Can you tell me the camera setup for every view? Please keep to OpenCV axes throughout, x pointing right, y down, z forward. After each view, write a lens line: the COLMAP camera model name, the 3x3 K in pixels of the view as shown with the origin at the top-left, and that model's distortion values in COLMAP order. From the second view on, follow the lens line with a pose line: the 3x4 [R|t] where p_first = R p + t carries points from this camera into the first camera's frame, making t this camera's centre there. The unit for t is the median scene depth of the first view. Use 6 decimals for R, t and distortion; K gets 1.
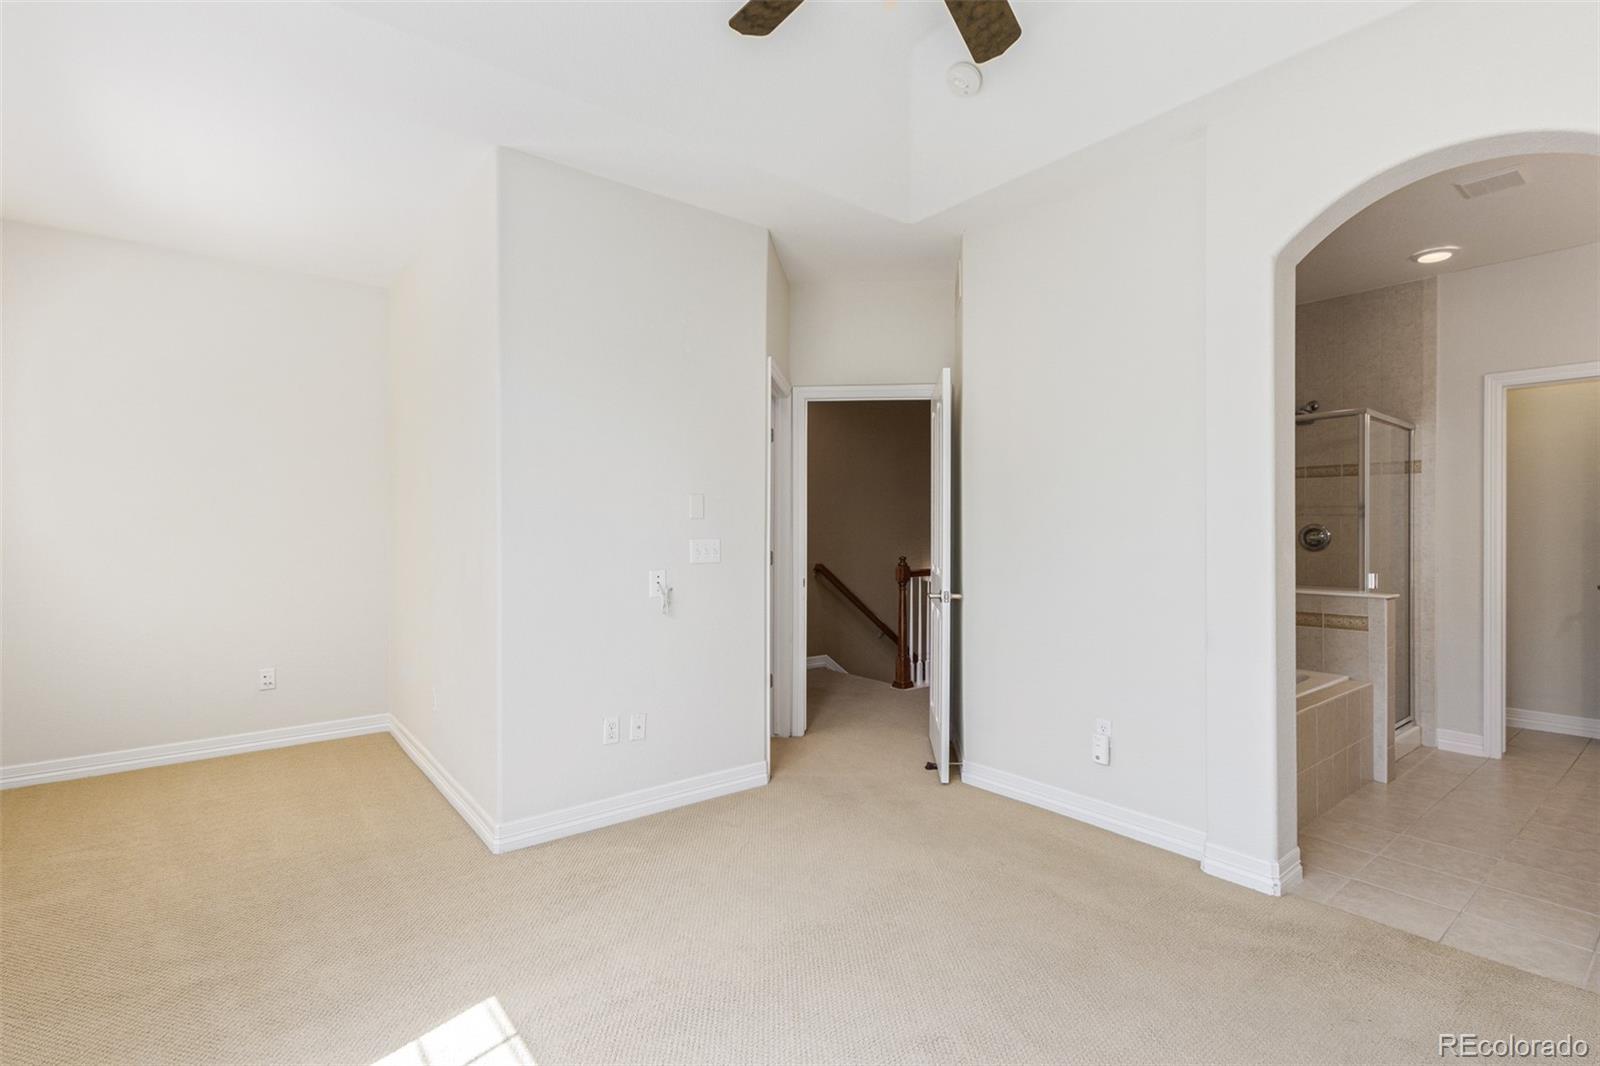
lens RADIAL K [[732.0, 0, 792.9], [0, 732.0, 529.5], [0, 0, 1]] dist [-0.000726, -0.003000]
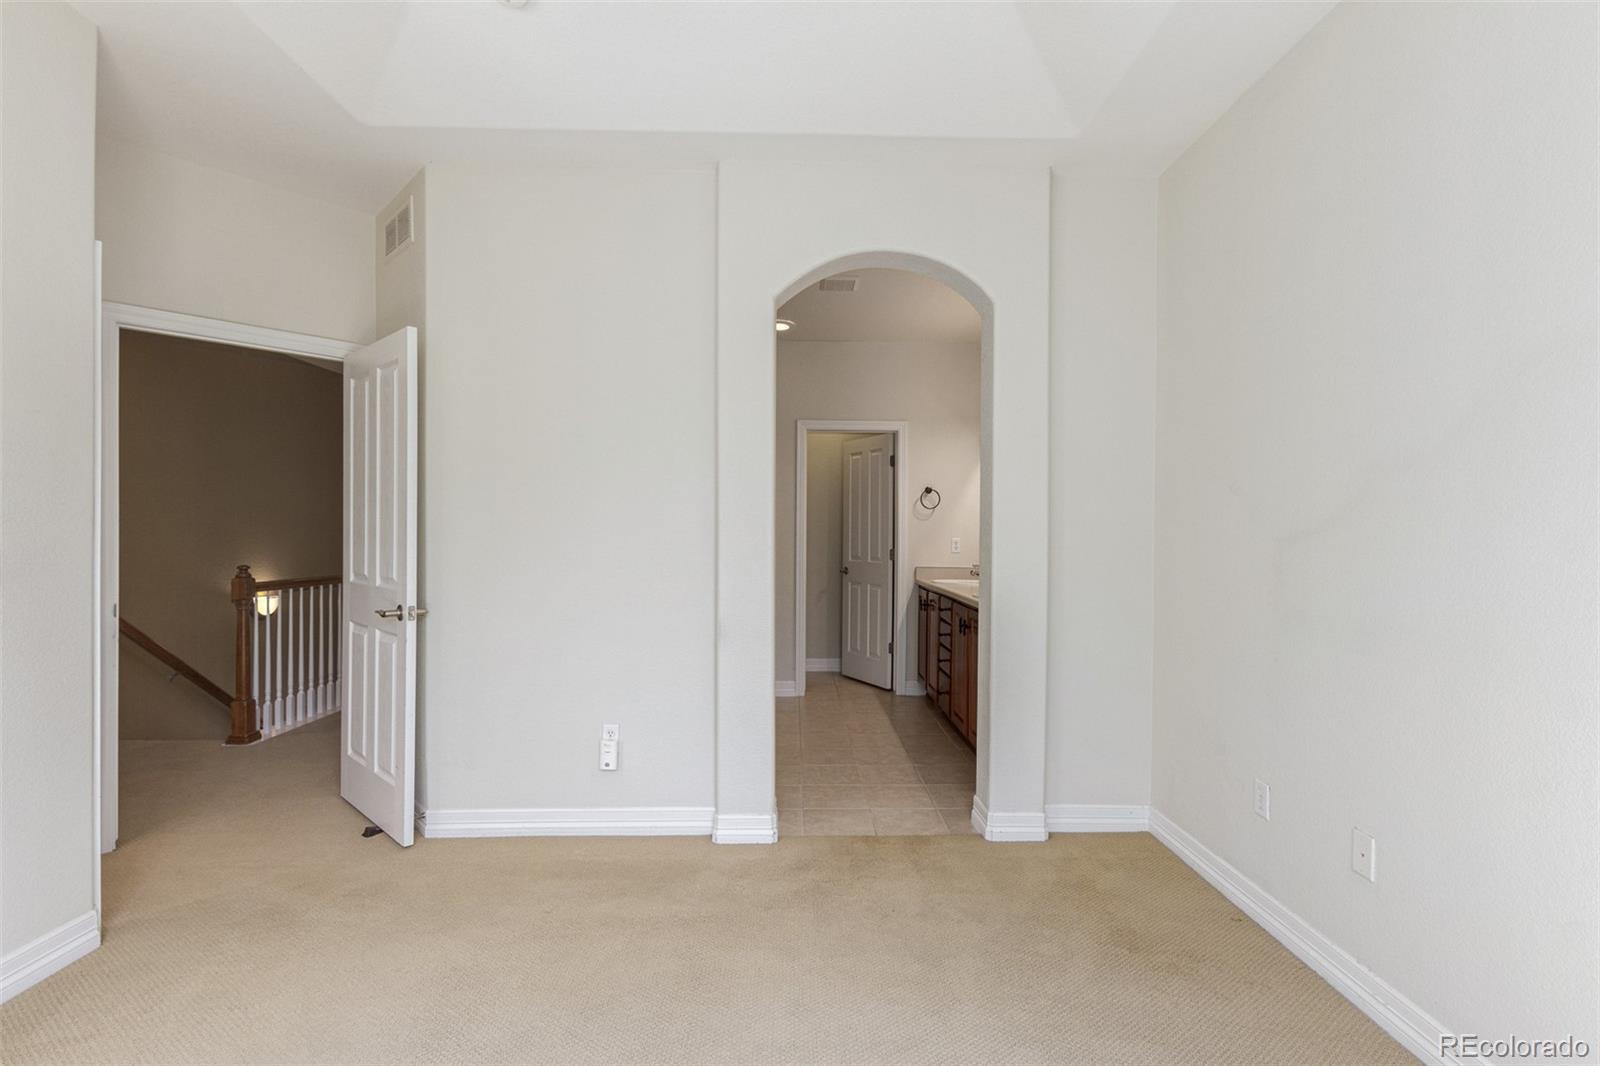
lens RADIAL K [[732.0, 0, 792.2], [0, 732.0, 540.9], [0, 0, 1]] dist [-0.000726, -0.003000]
pose [[0.600636, -0.005549, 0.799503, -0.211949], [-0.005791, 0.999919, 0.011291, 0.001927], [-0.799501, -0.011412, 0.600556, 0.222970]]
